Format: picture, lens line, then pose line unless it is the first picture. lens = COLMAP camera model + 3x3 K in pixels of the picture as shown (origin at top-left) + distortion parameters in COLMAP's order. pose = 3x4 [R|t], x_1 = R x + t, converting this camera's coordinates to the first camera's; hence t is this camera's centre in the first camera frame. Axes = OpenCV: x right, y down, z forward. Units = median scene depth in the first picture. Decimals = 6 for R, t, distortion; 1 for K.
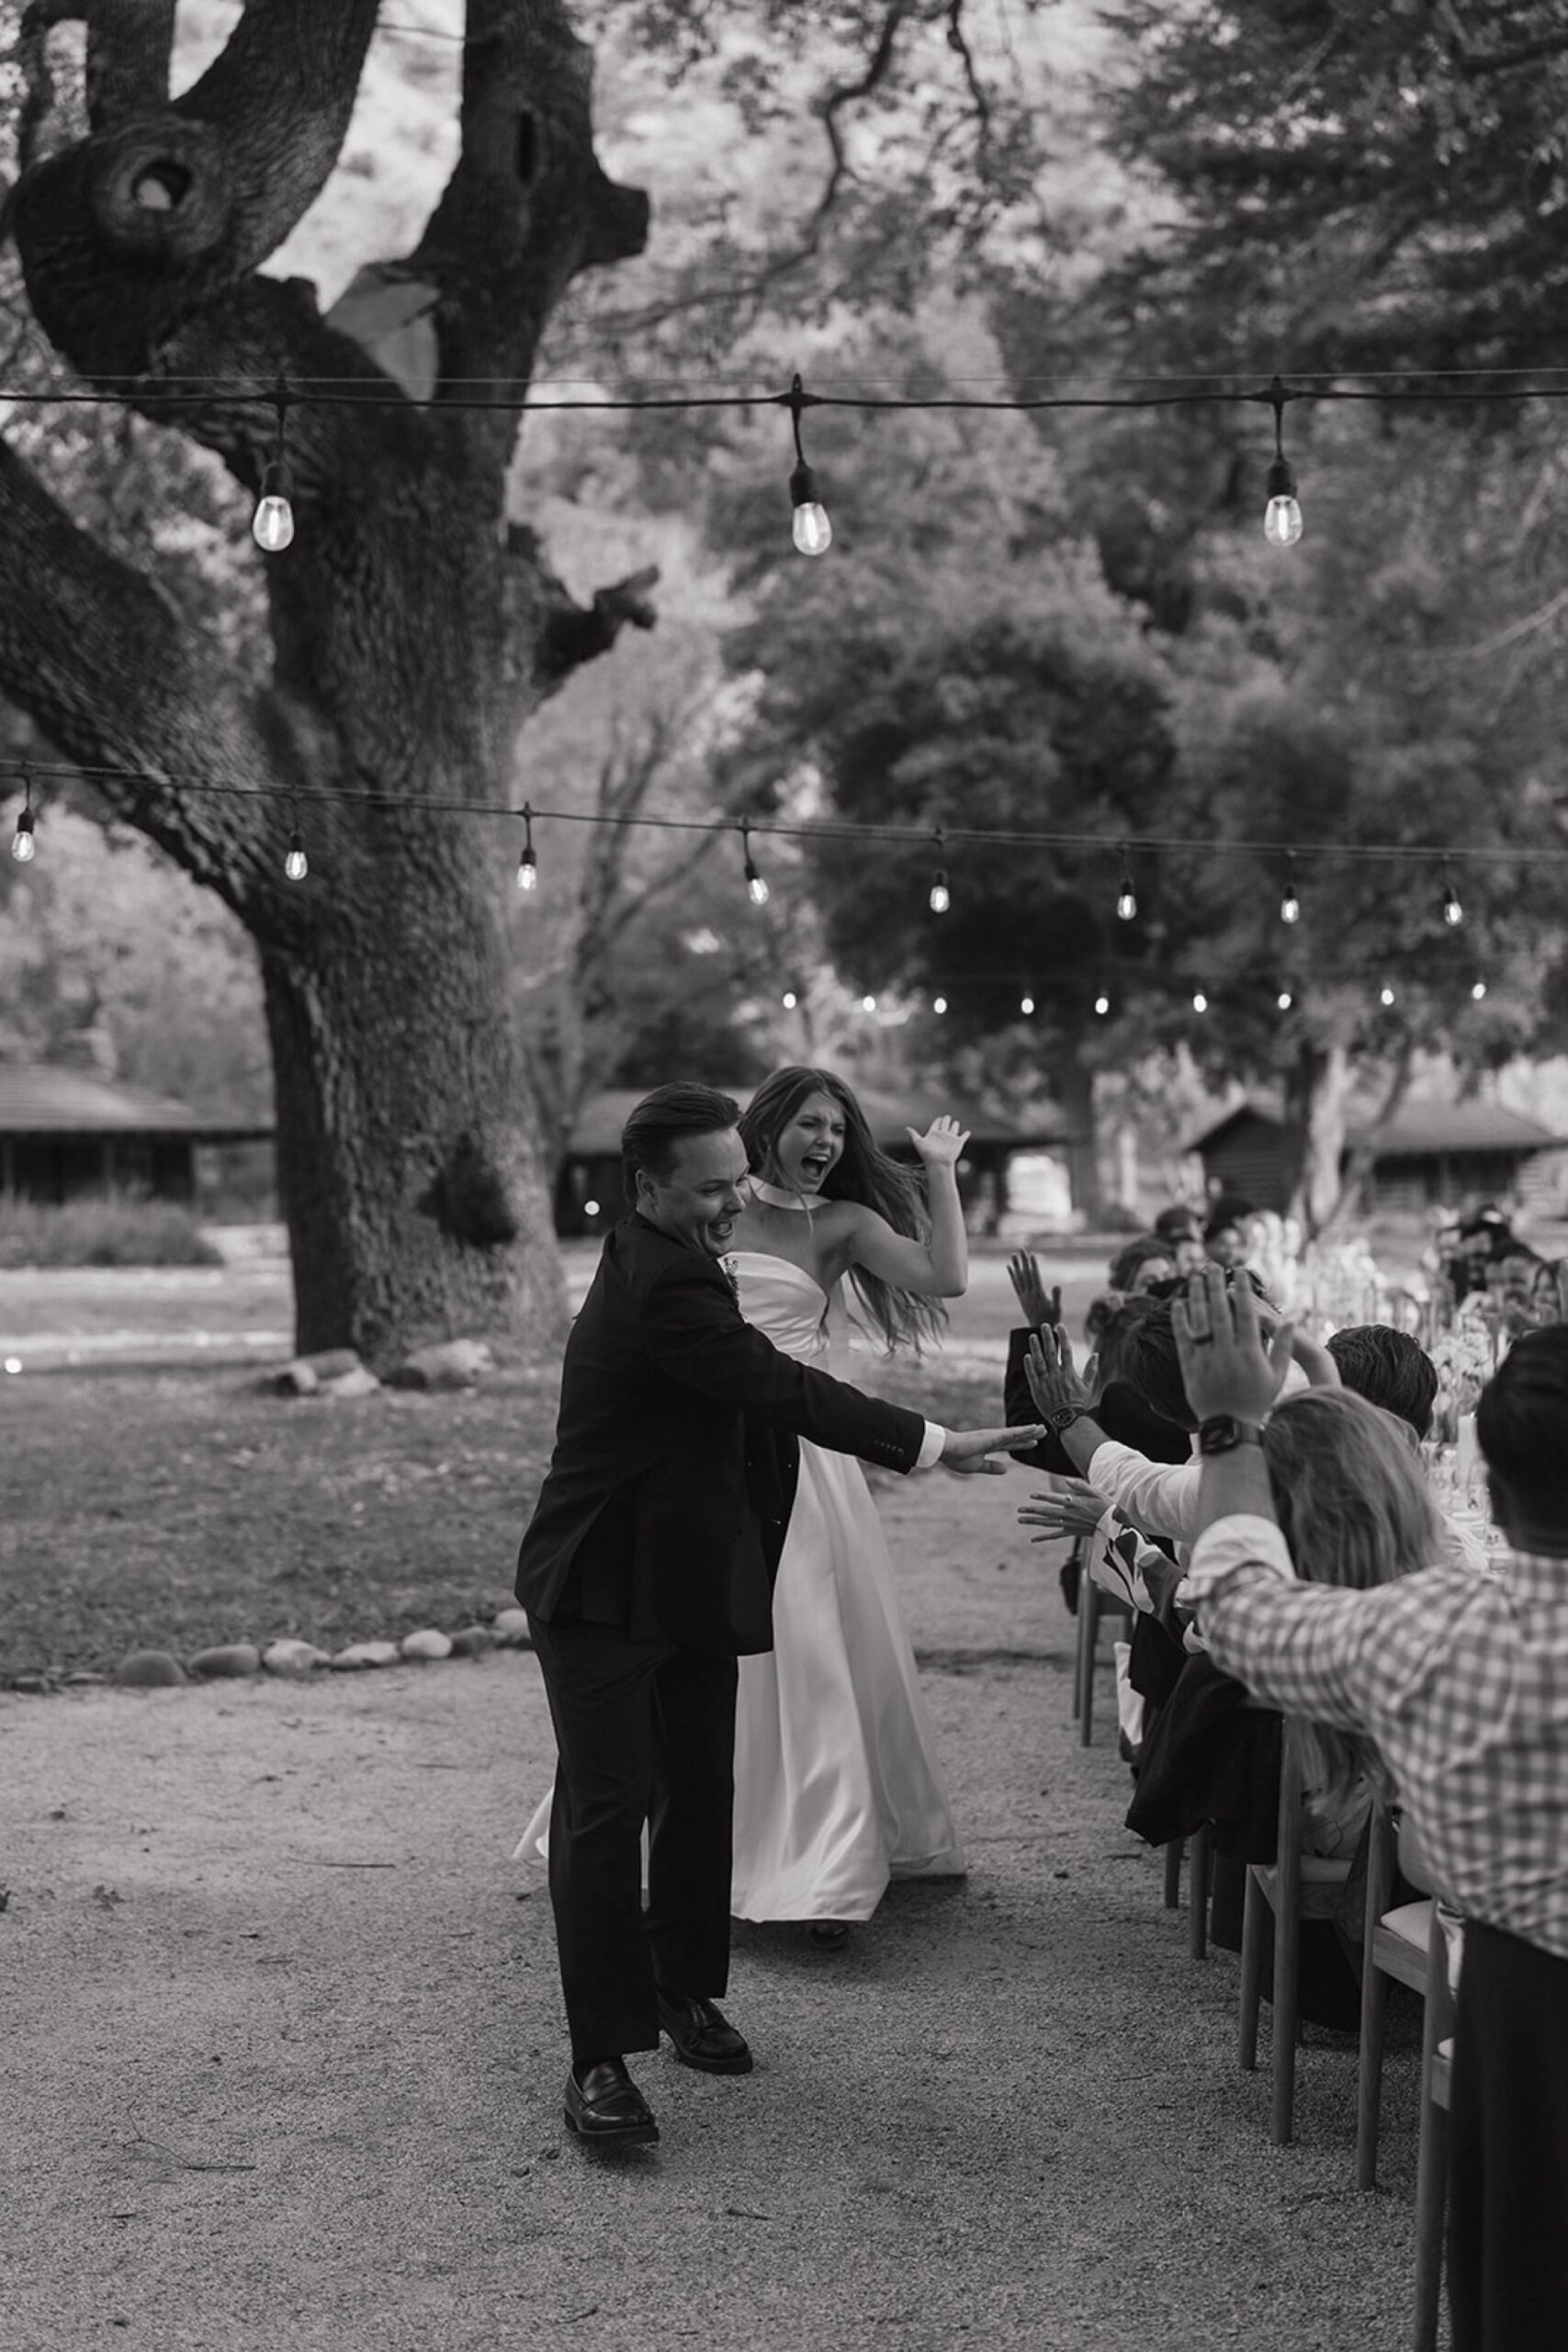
lens RADIAL K [[2916.2, 0, 783.8], [0, 2916.2, 1225.4], [0, 0, 1]] dist [-0.019241, -0.017235]
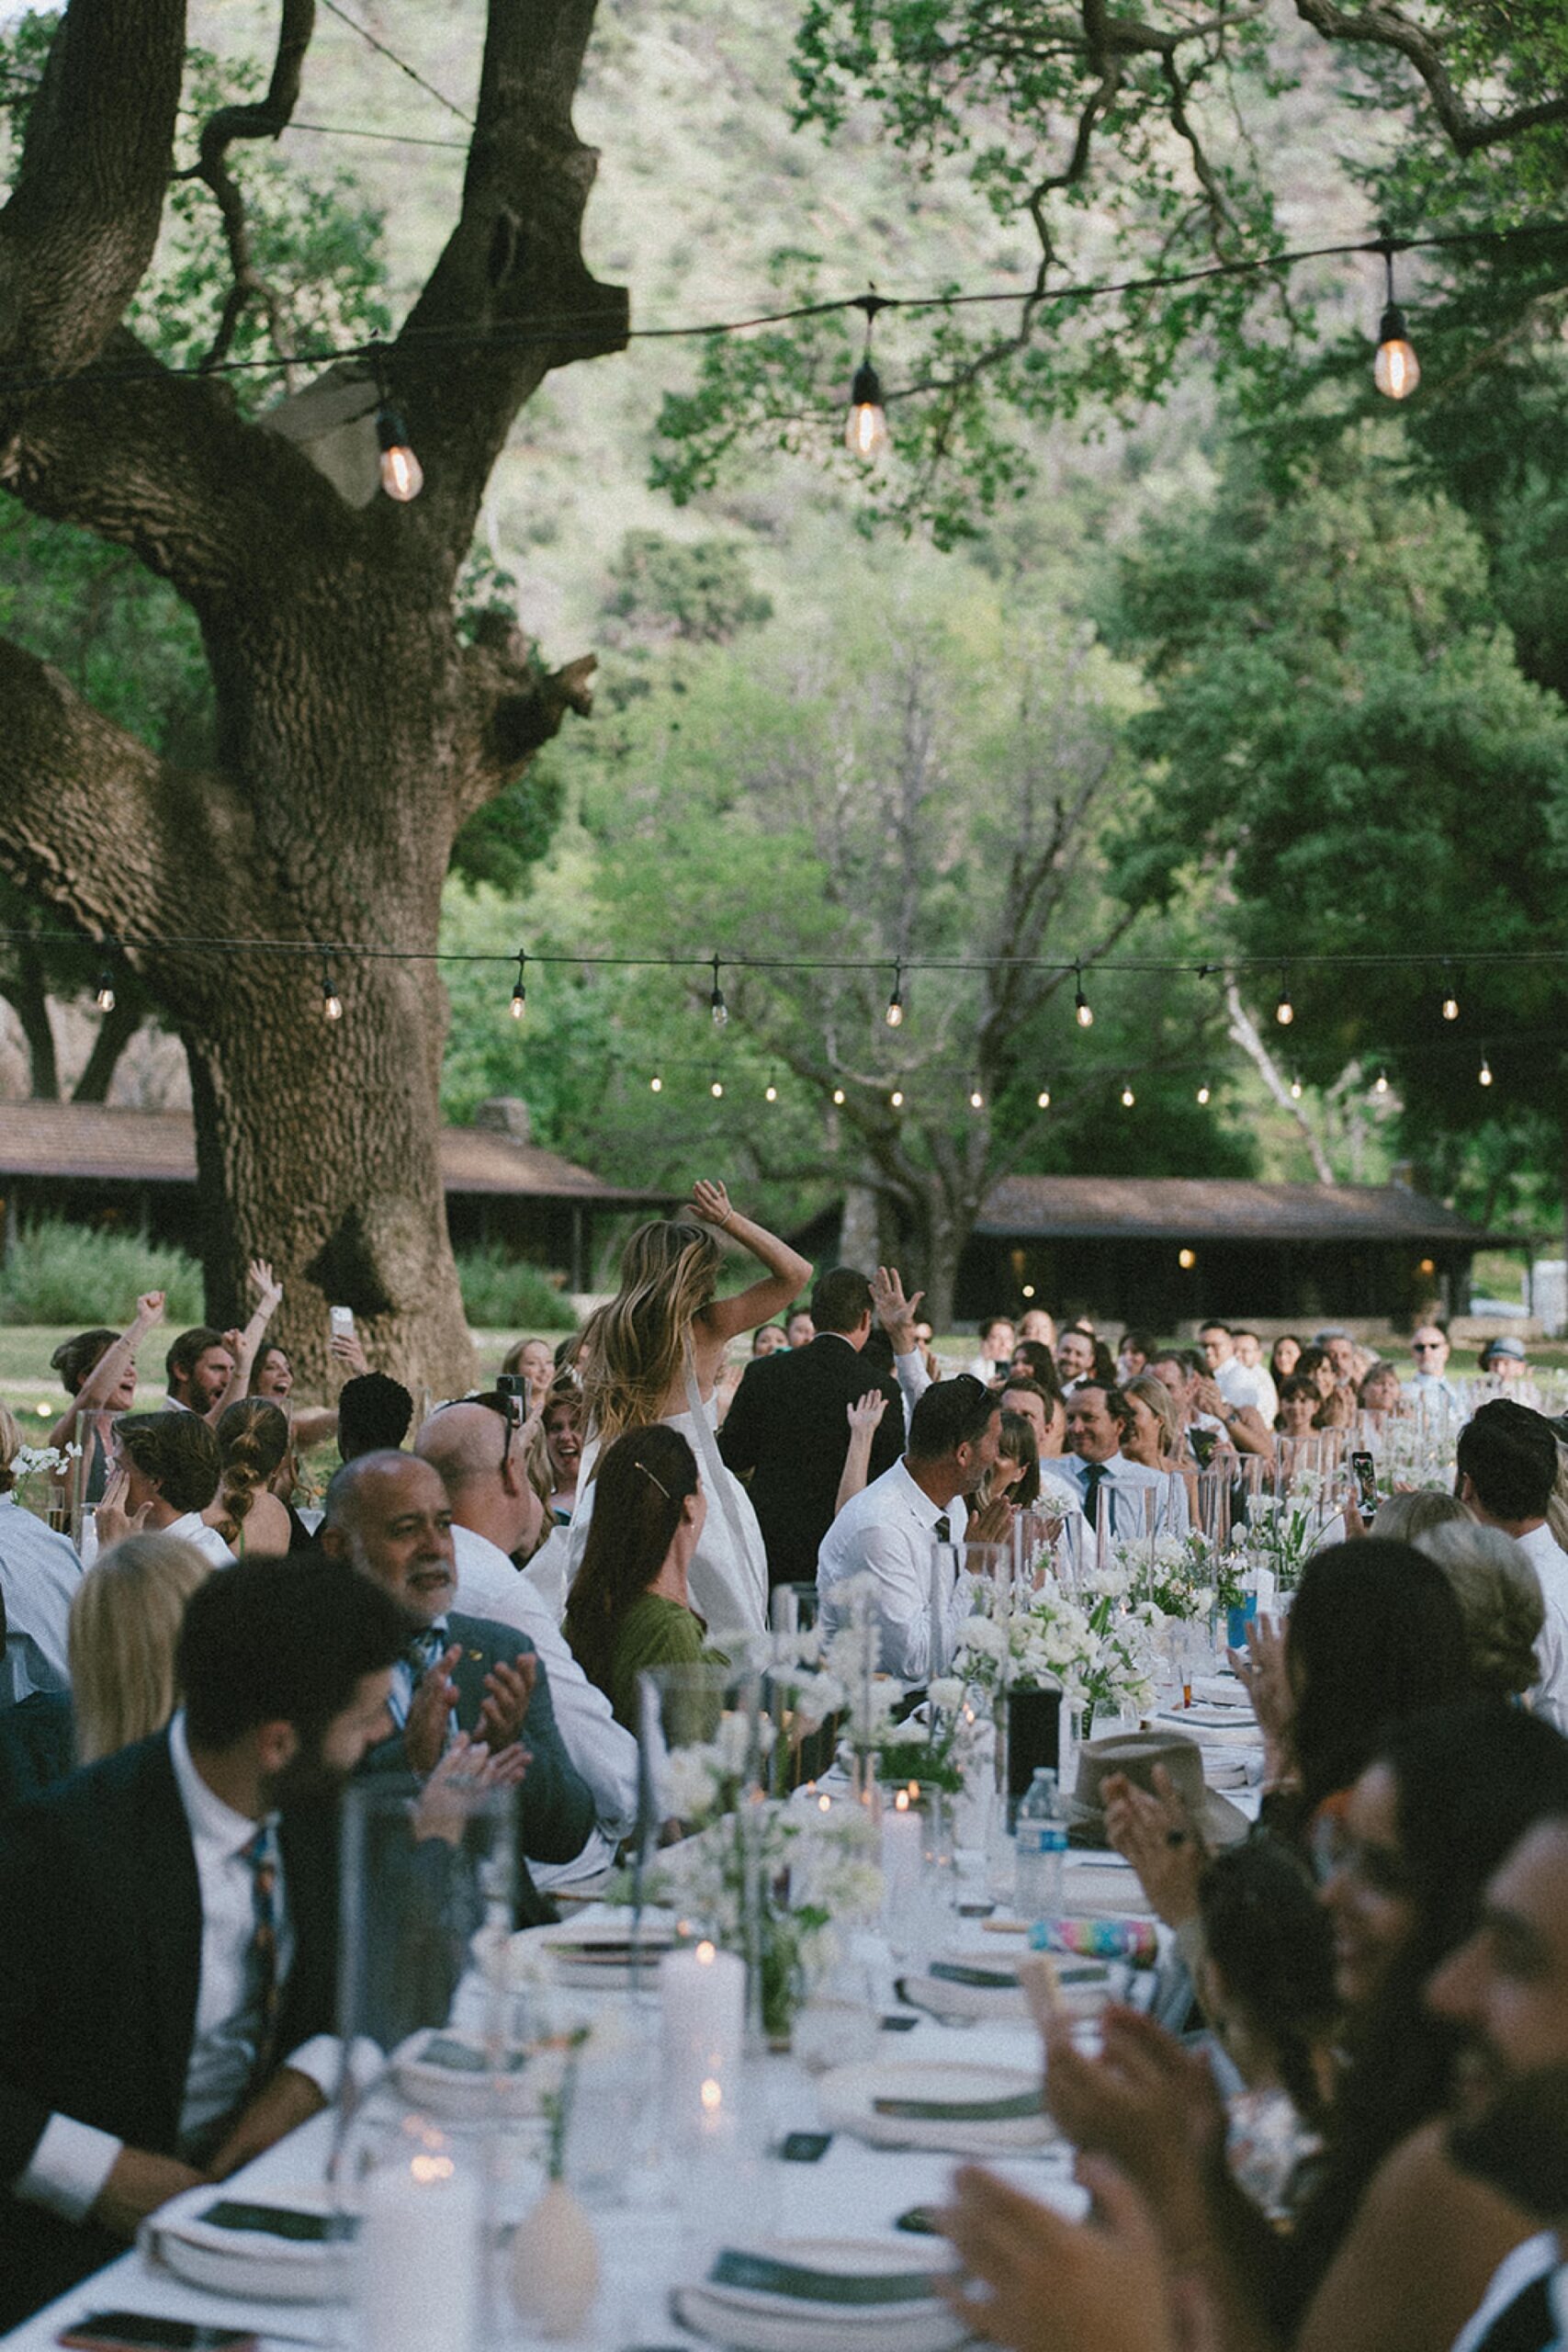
lens RADIAL K [[2914.0, 0, 717.3], [0, 2914.0, 1175.3], [0, 0, 1]] dist [0.003873, 0.006461]
pose [[0.980707, 0.036247, -0.192096, 0.211886], [-0.044826, 0.998173, -0.040503, -0.005989], [0.190277, 0.048332, 0.980540, 0.021304]]
